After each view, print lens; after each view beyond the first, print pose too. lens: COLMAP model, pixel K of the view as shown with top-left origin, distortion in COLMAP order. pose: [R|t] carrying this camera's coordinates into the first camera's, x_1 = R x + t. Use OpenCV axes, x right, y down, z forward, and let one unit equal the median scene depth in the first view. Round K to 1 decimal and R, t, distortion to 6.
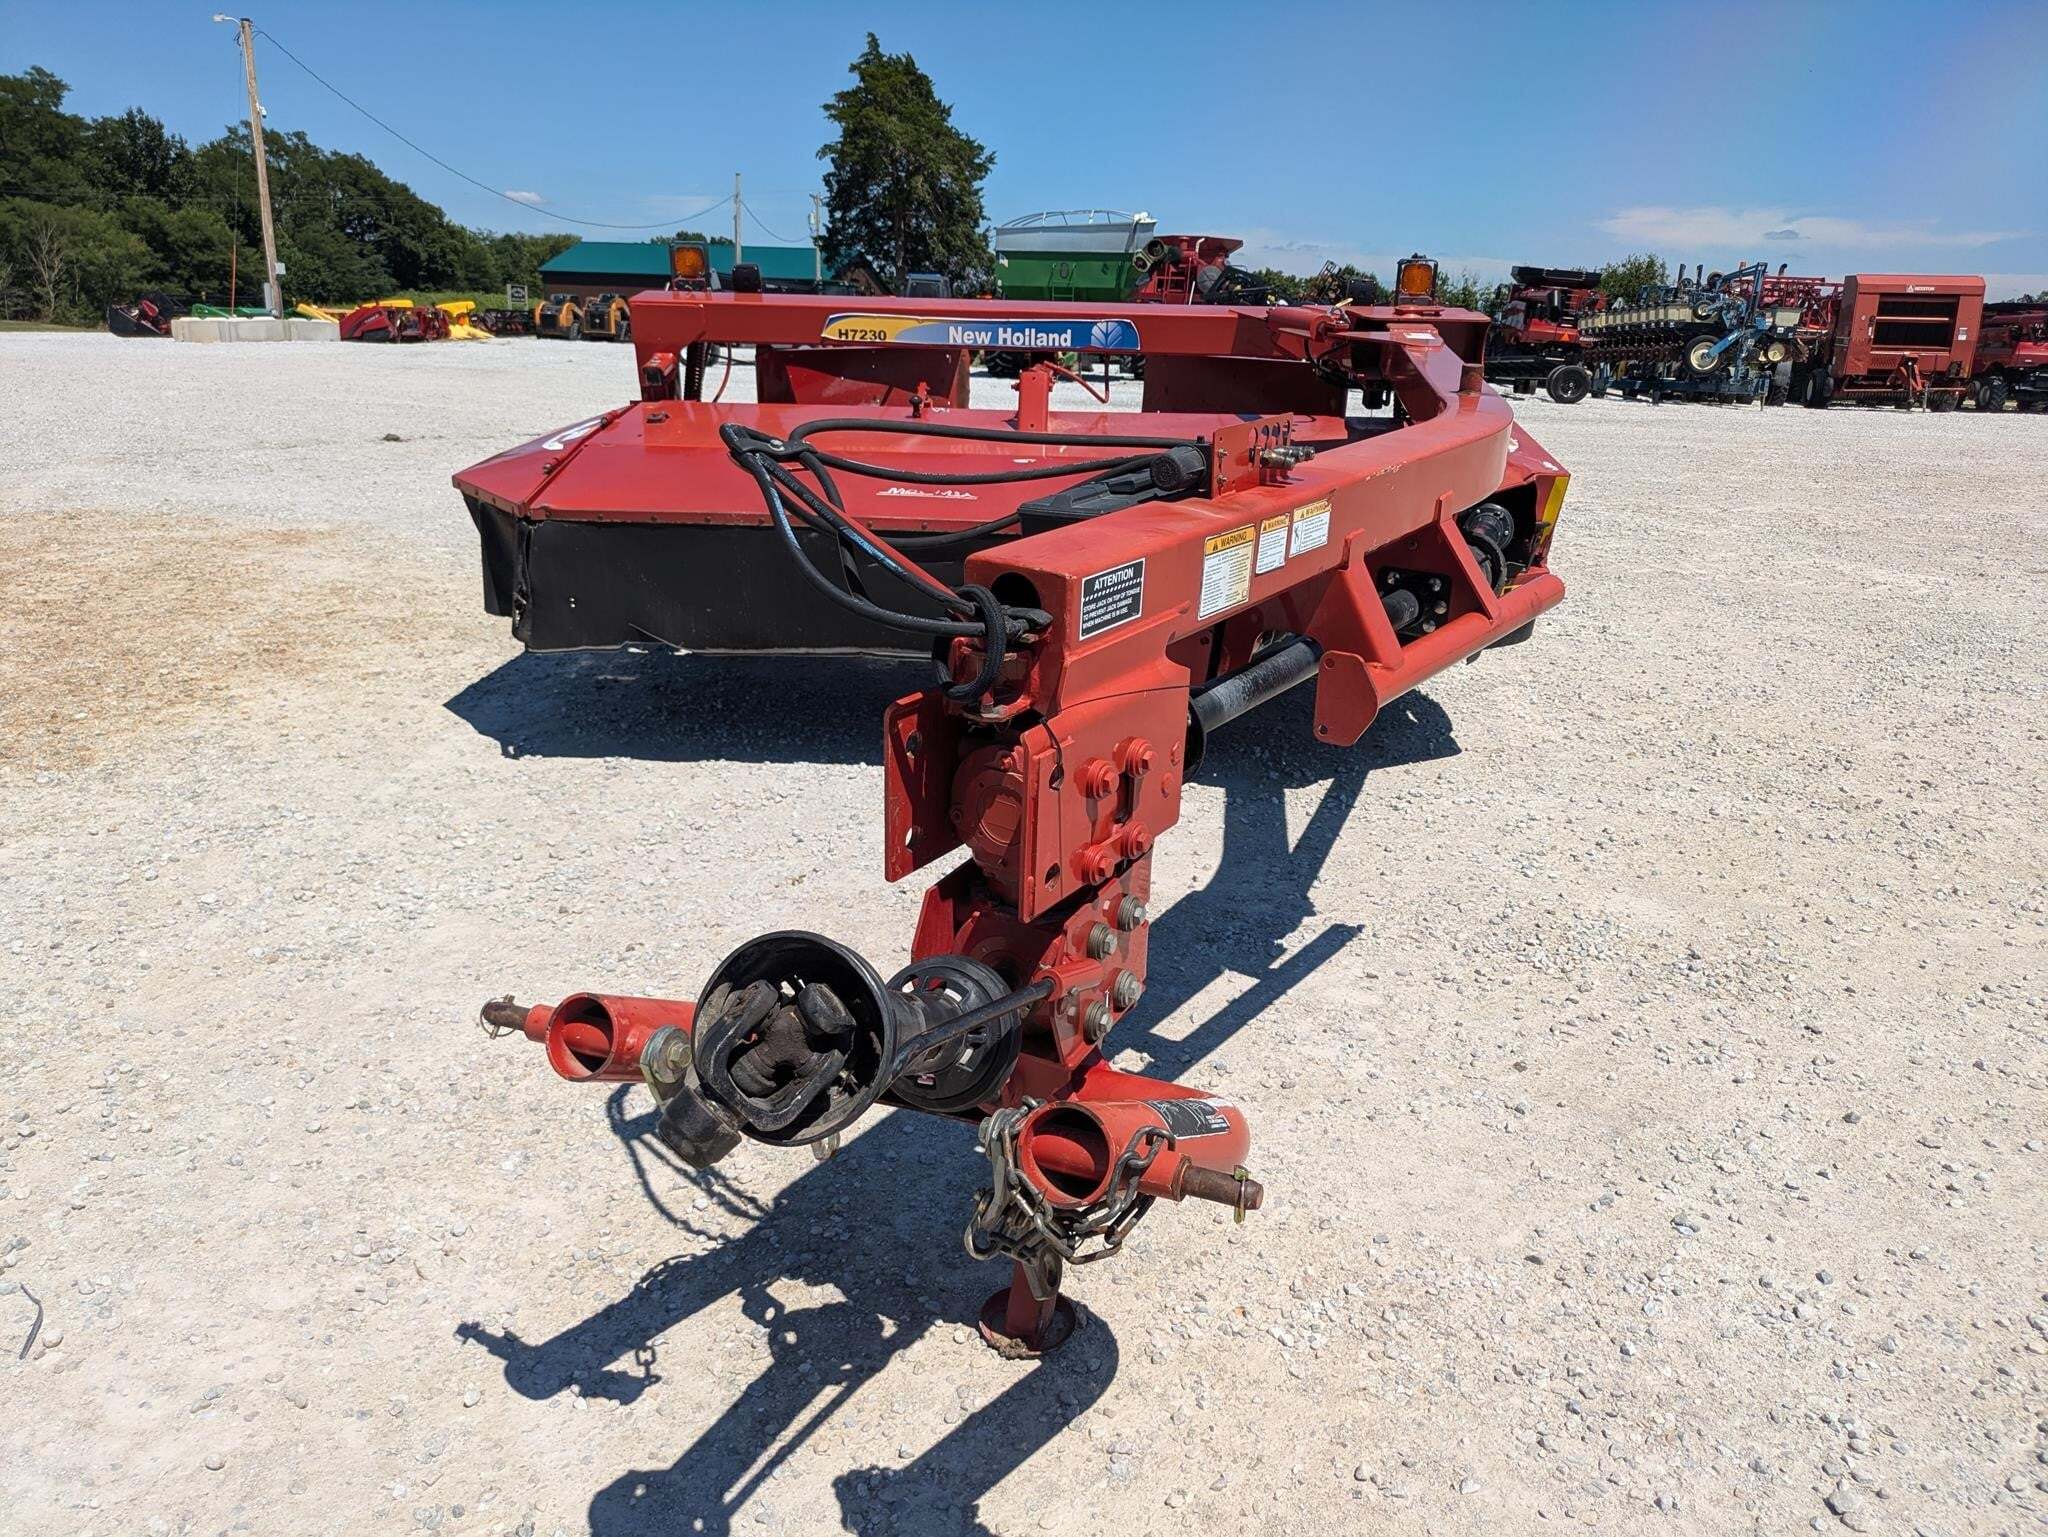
lens RADIAL K [[1530.8, 0, 1021.1], [0, 1530.8, 773.3], [0, 0, 1]] dist [0.033311, -0.019327]
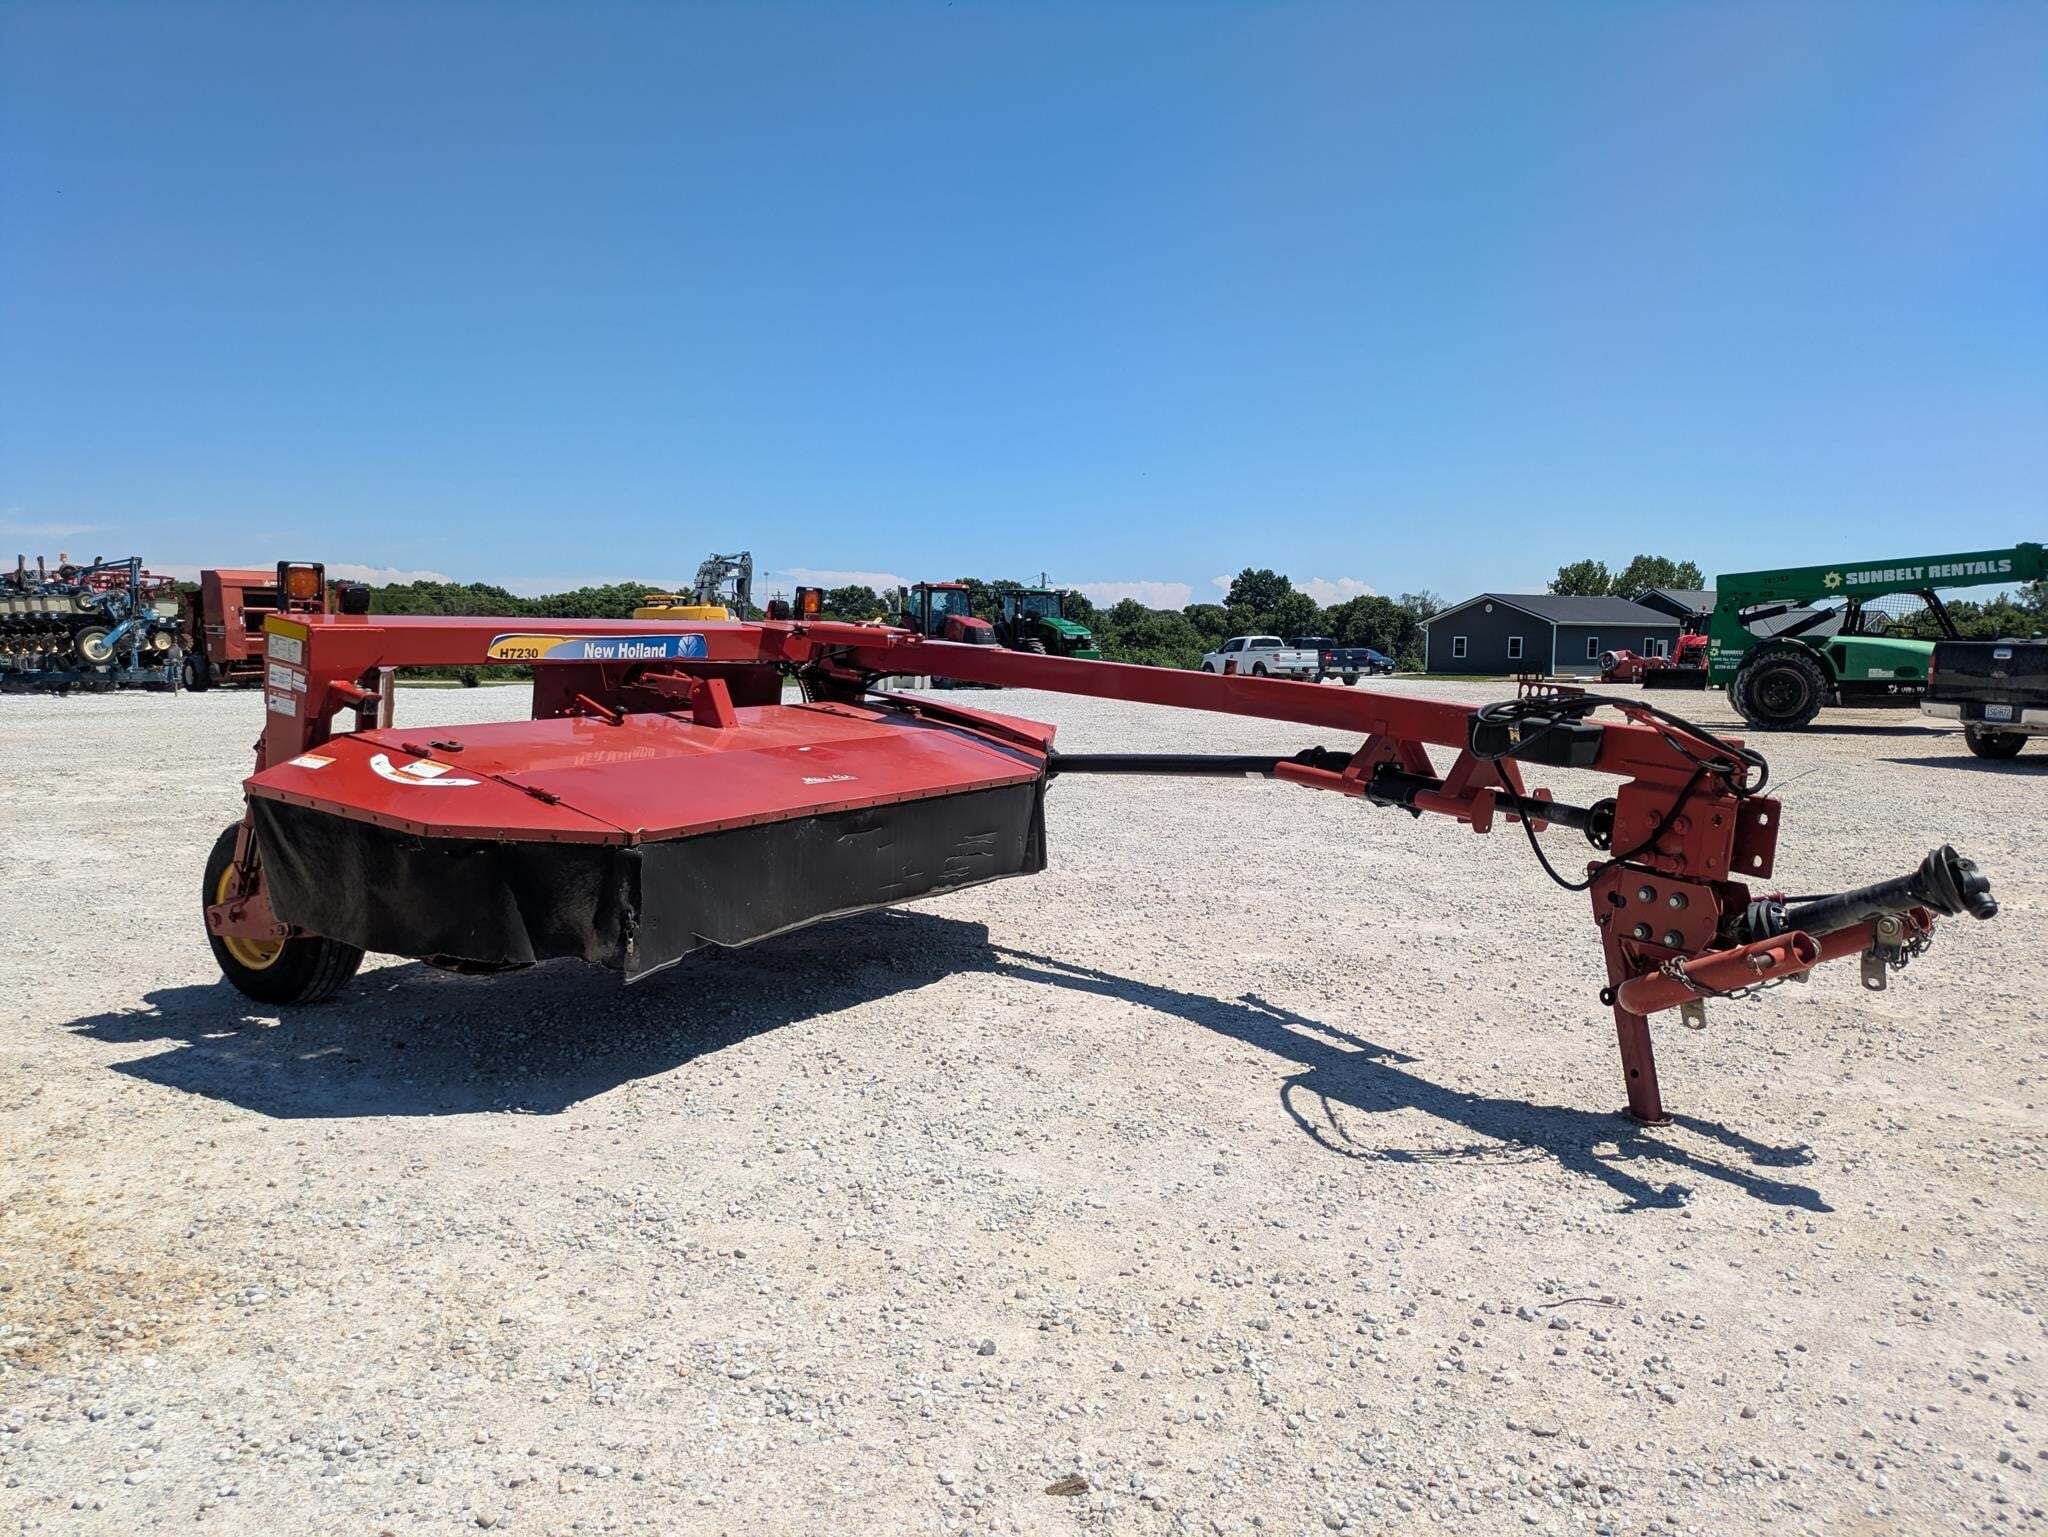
lens RADIAL K [[1520.7, 0, 1018.4], [0, 1520.7, 786.2], [0, 0, 1]] dist [0.052099, -0.054842]
pose [[0.476225, -0.109529, 0.872475, -0.147782], [0.254007, 0.967049, -0.017243, -0.017034], [-0.841837, 0.229826, 0.488354, 0.042129]]
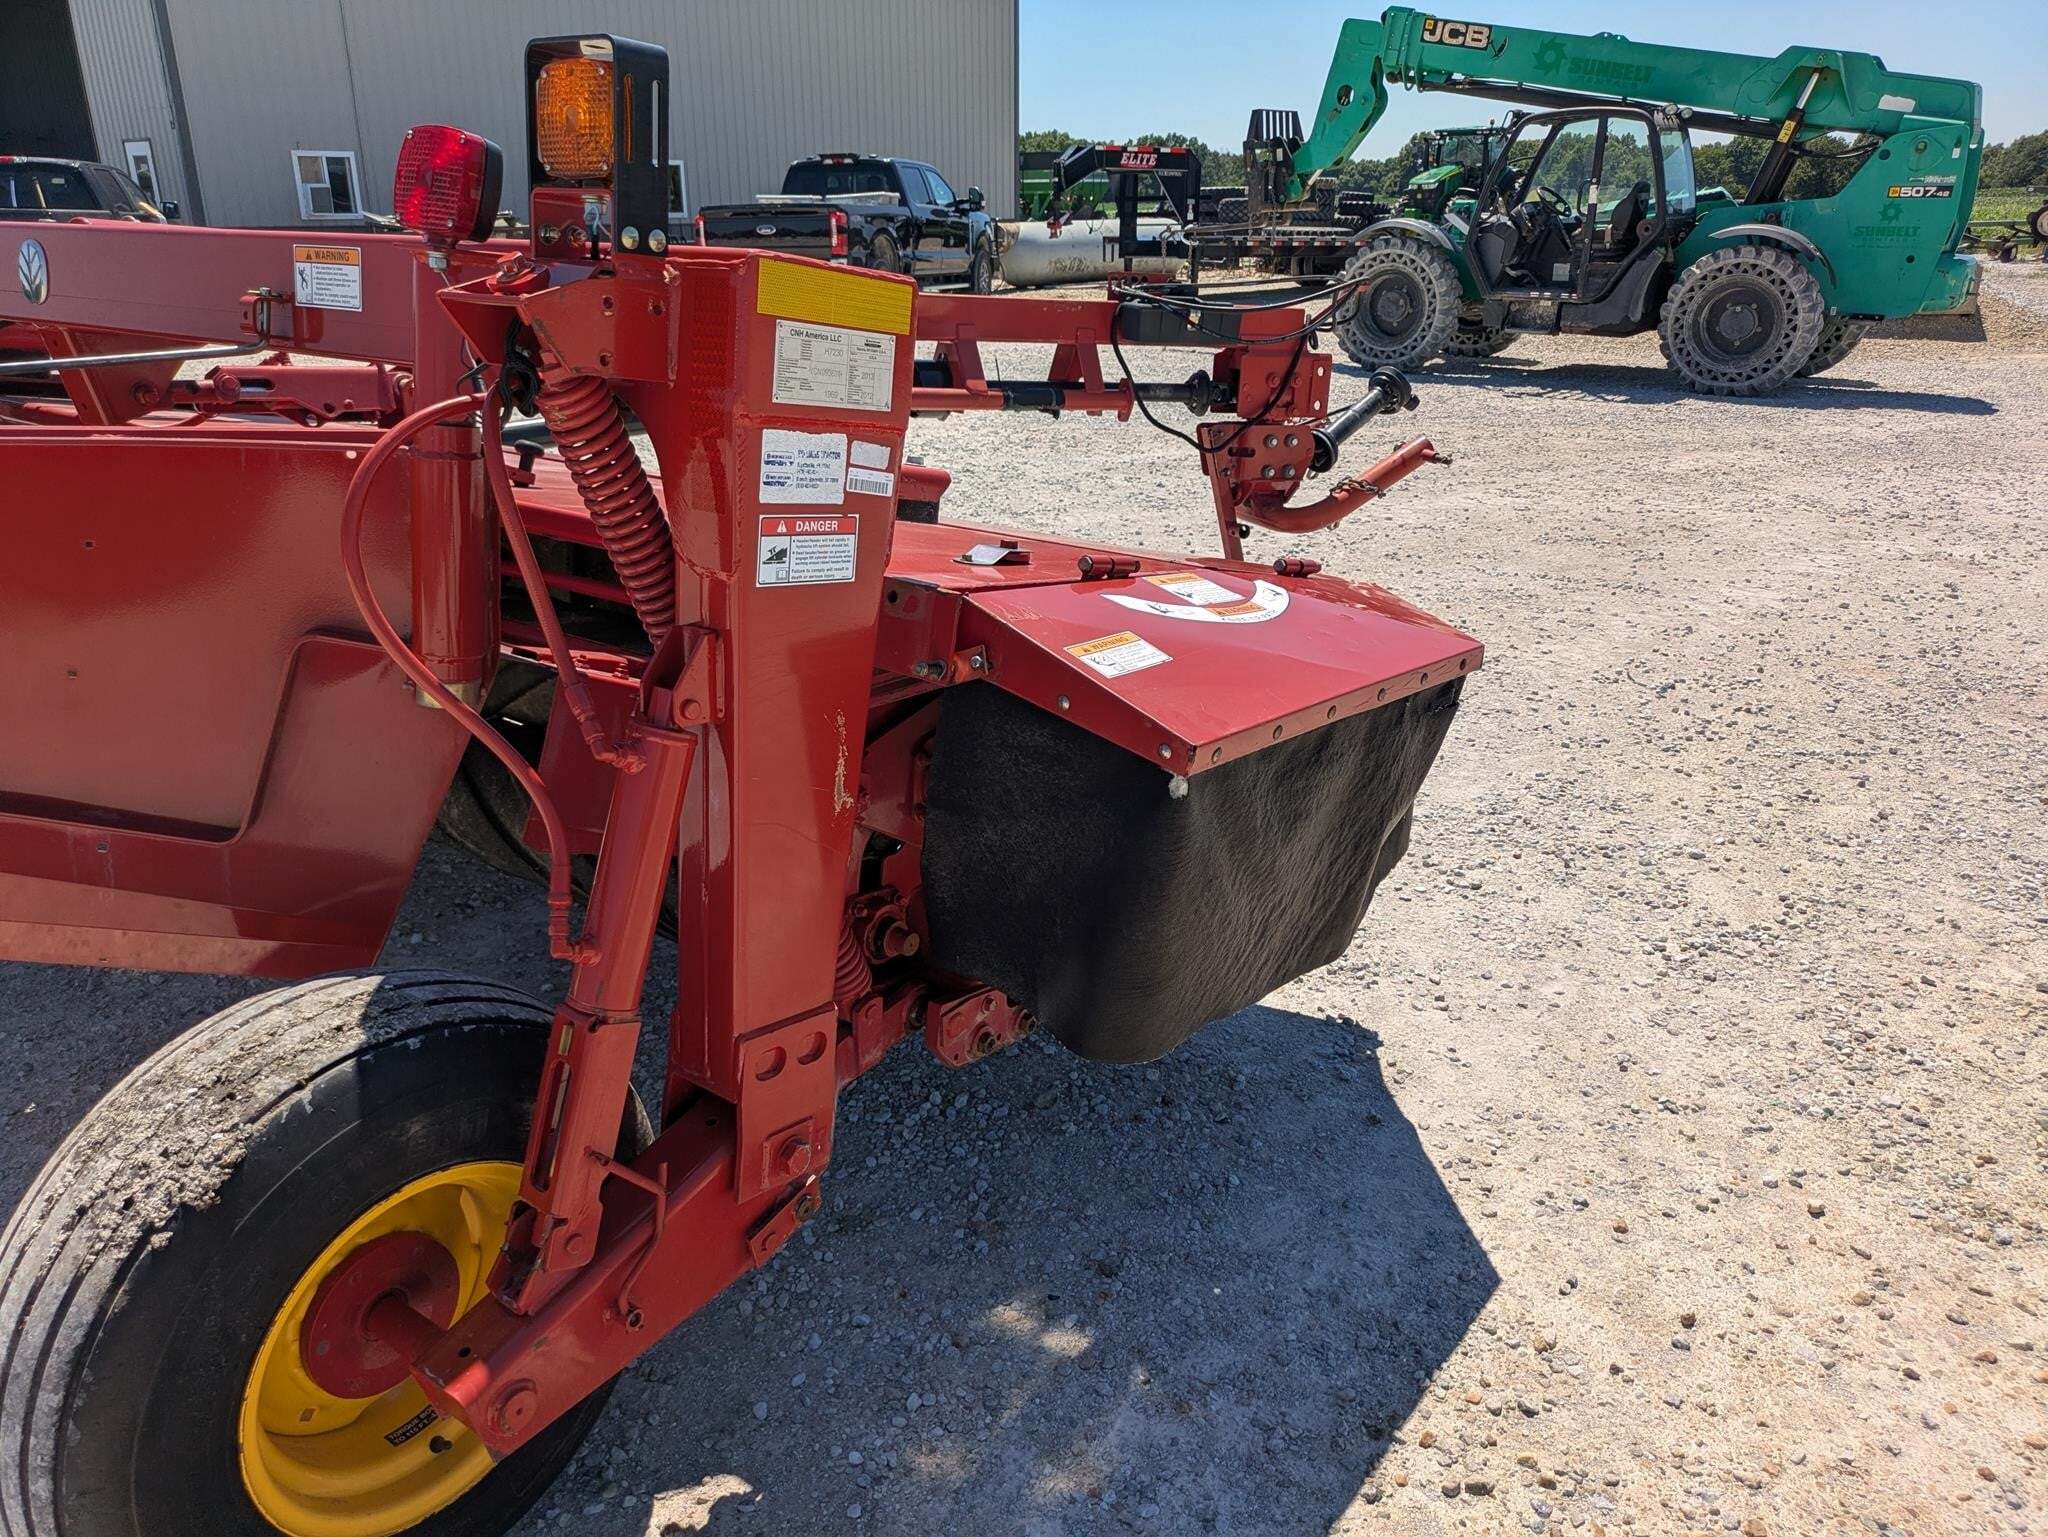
lens RADIAL K [[1520.7, 0, 1010.5], [0, 1520.7, 787.6], [0, 0, 1]] dist [0.052099, -0.054842]
pose [[-0.824762, -0.227757, 0.517586, -0.076610], [0.137782, 0.806778, 0.574565, -0.068693], [-0.548438, 0.545193, -0.634019, 0.214037]]
